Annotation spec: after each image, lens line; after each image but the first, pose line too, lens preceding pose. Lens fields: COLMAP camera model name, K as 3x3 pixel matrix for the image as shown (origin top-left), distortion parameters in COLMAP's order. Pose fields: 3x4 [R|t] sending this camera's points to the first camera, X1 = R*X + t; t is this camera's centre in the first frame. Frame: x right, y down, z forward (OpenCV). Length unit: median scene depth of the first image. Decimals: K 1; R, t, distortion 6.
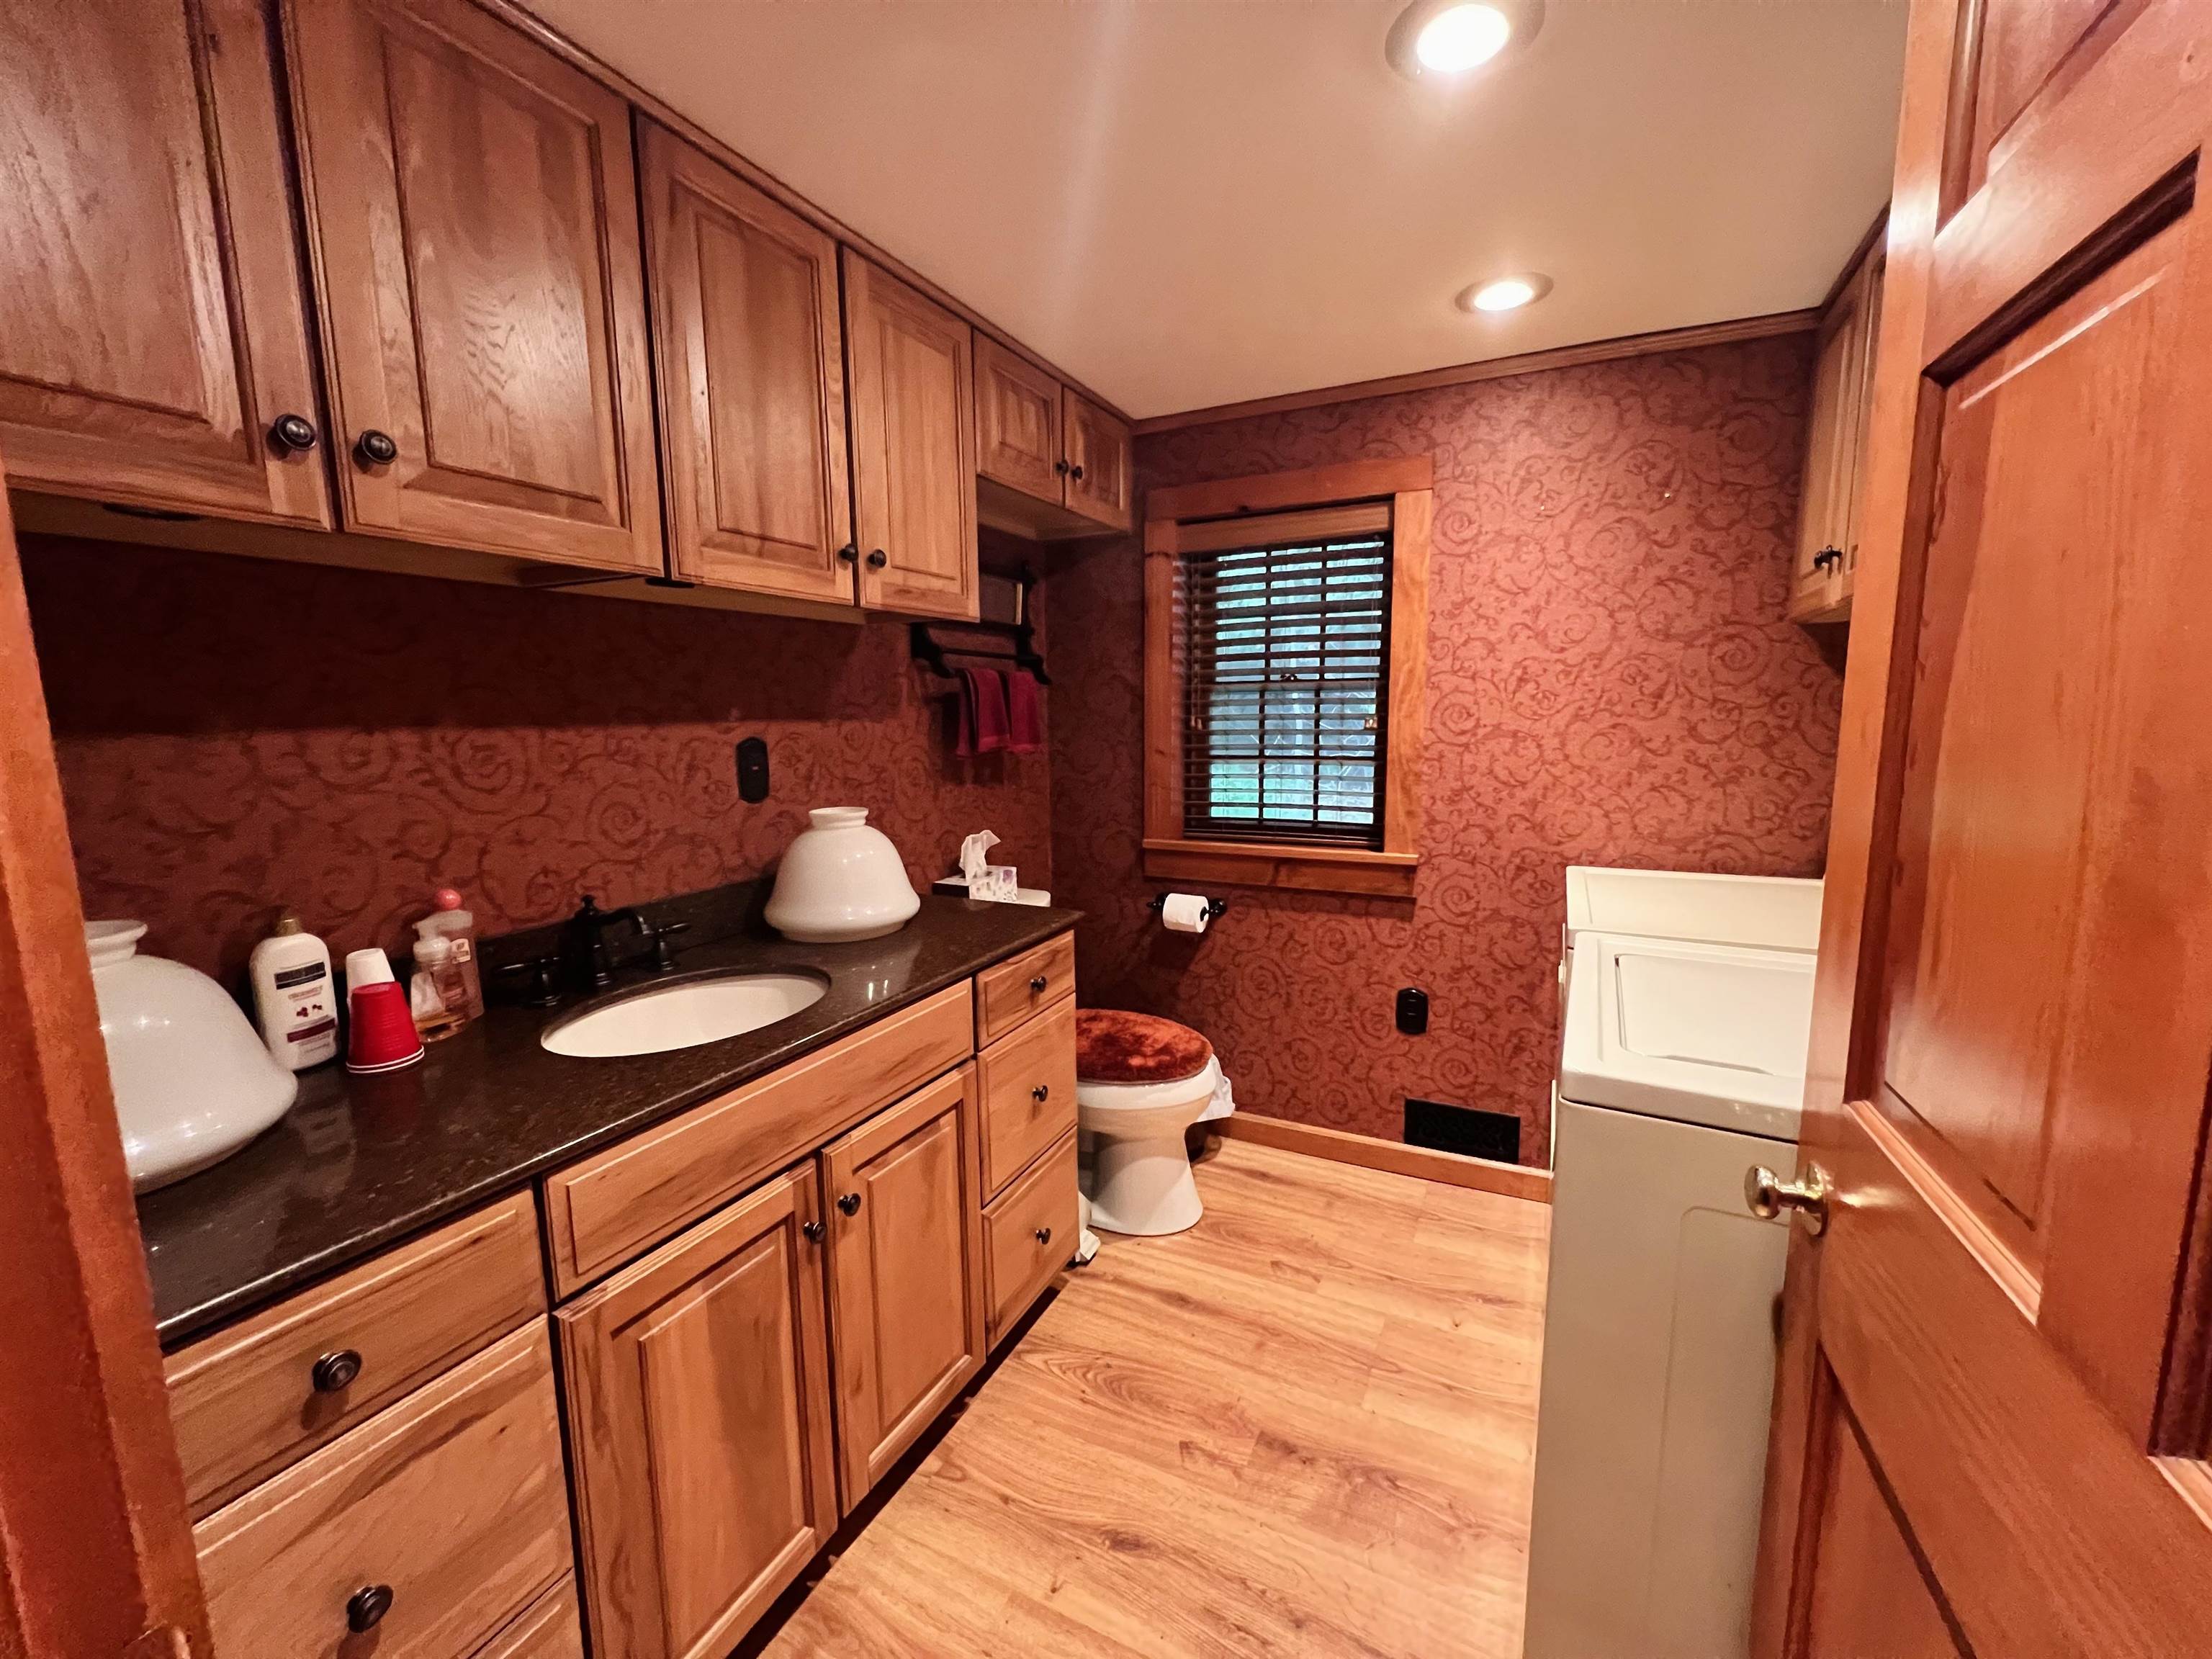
lens RADIAL K [[881.4, 0, 1113.3], [0, 881.4, 838.5], [0, 0, 1]] dist [-0.001566, -0.000013]
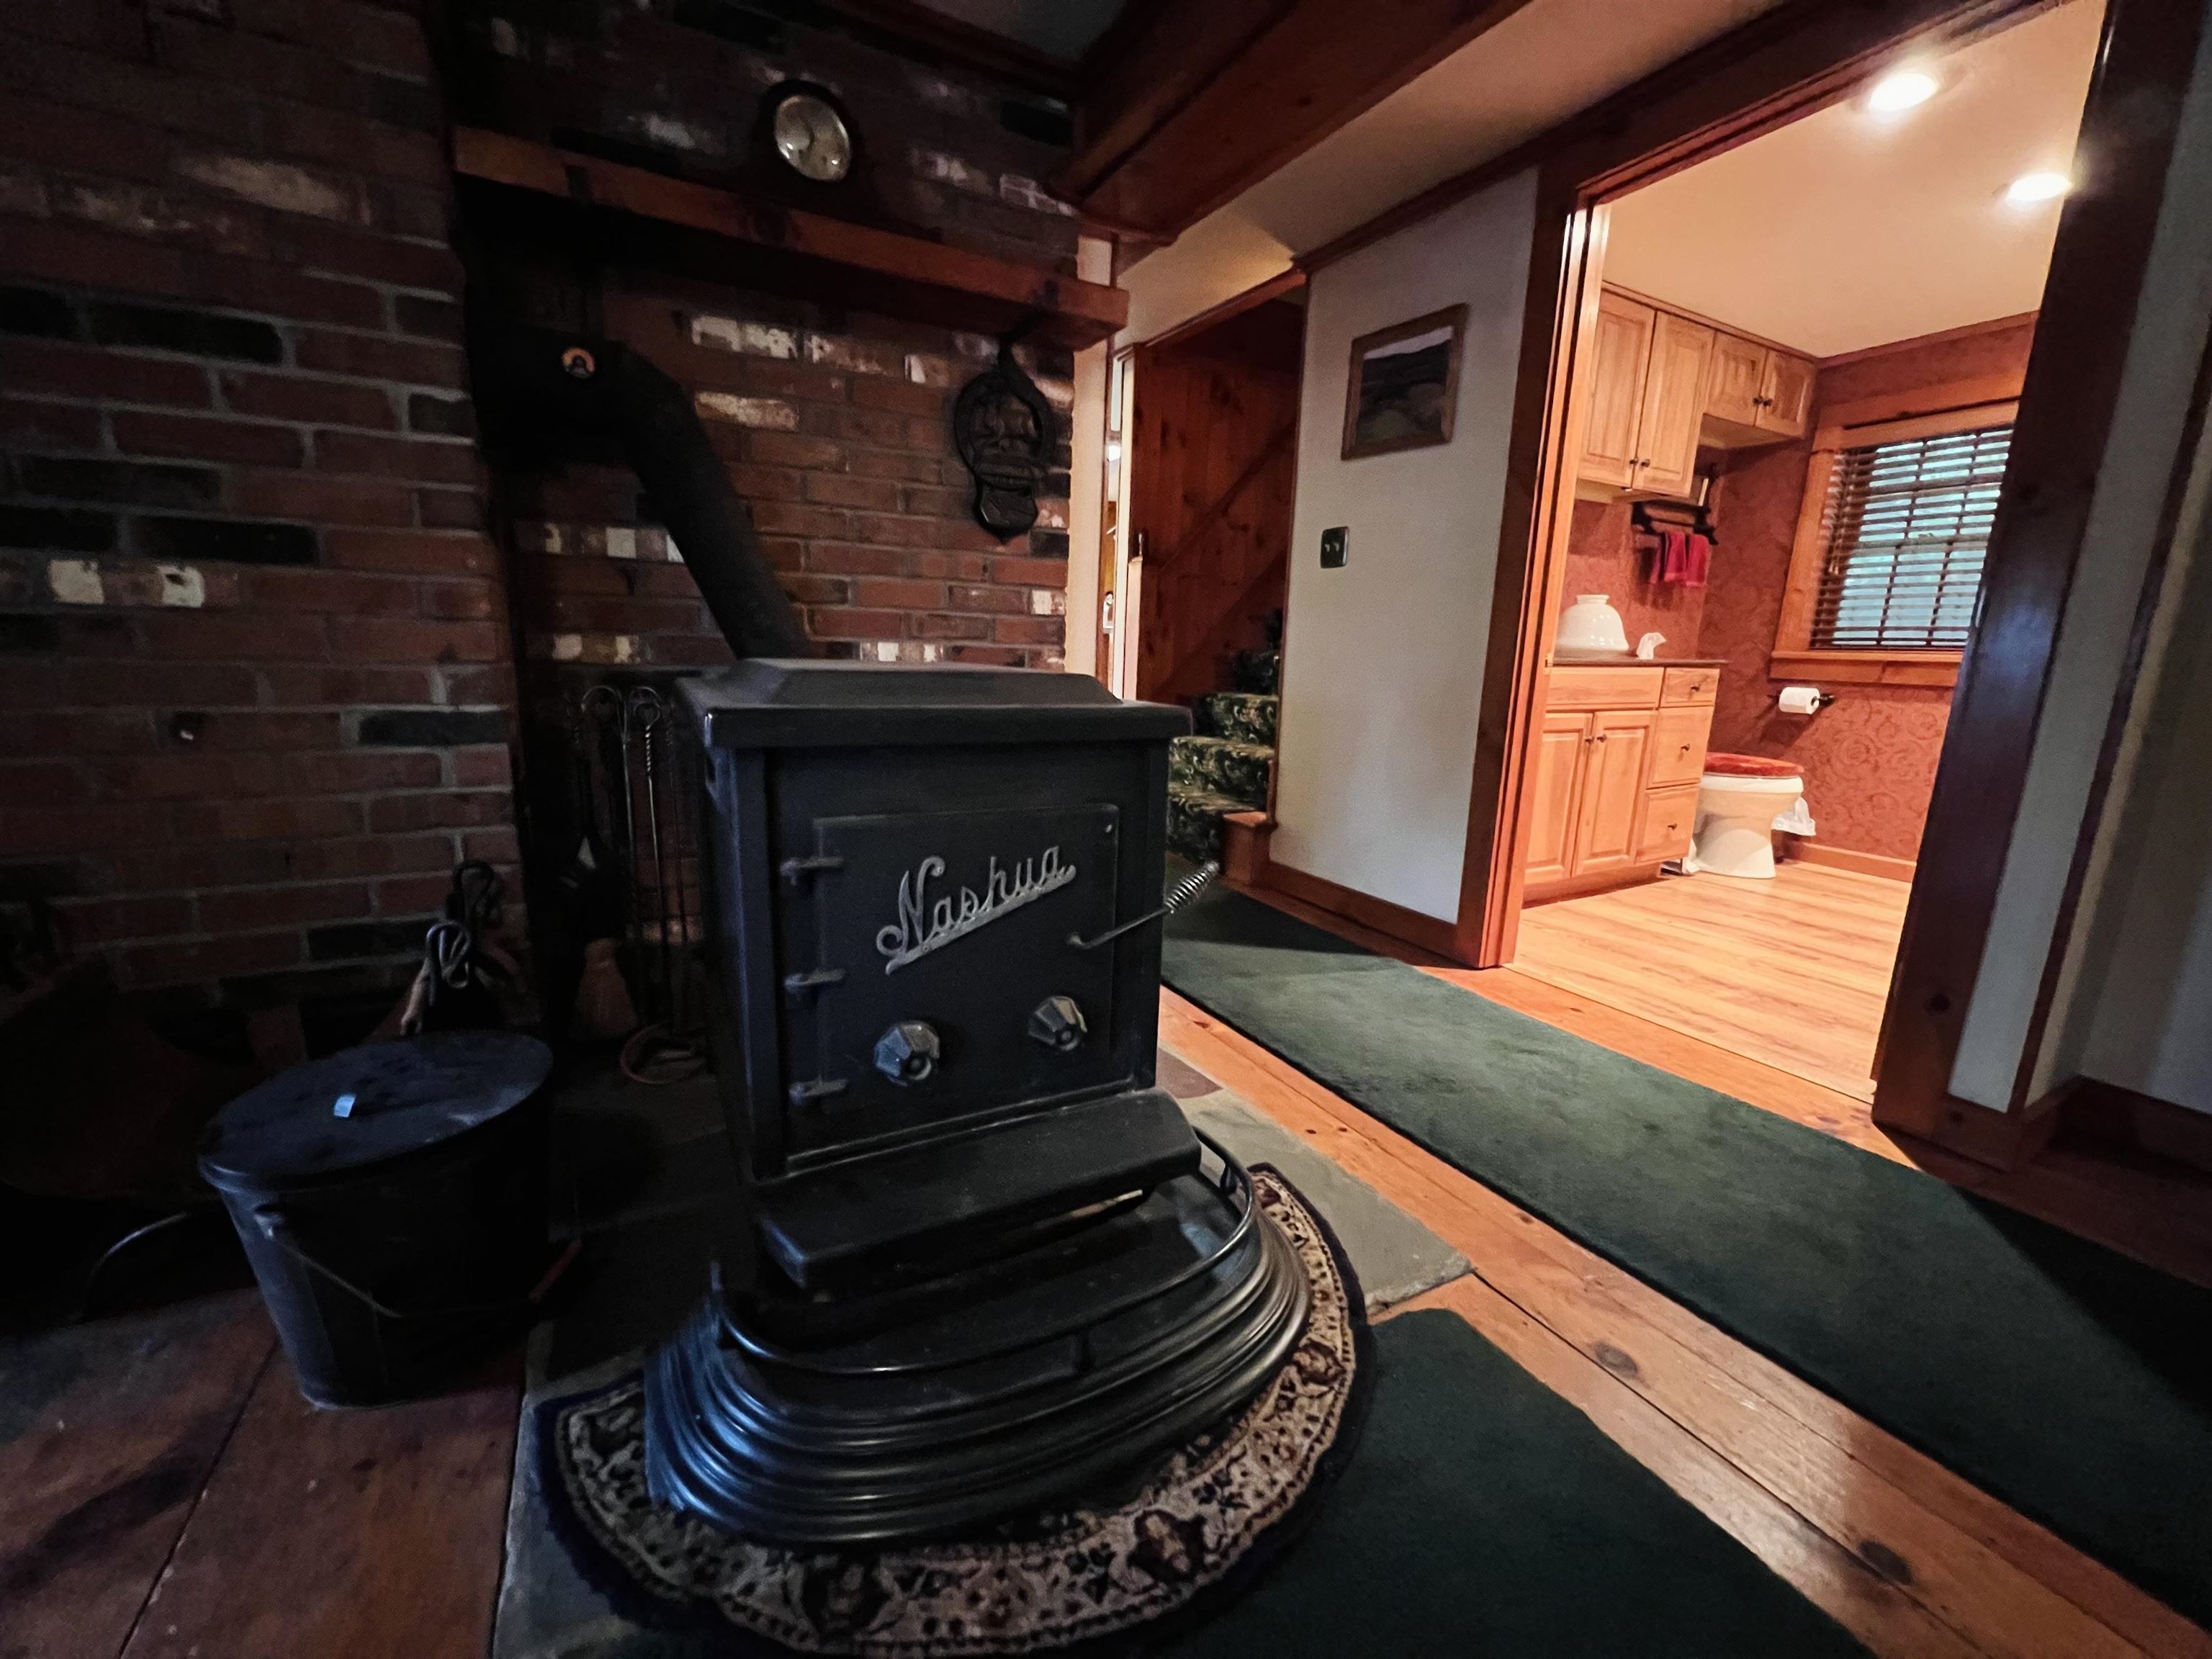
lens RADIAL K [[881.4, 0, 1113.3], [0, 881.4, 838.5], [0, 0, 1]] dist [-0.001566, -0.000013]
pose [[0.821090, 0.153776, -0.549694, -0.014804], [-0.116174, 0.987892, 0.102830, 0.306994], [0.558851, -0.020572, 0.829013, -0.905792]]
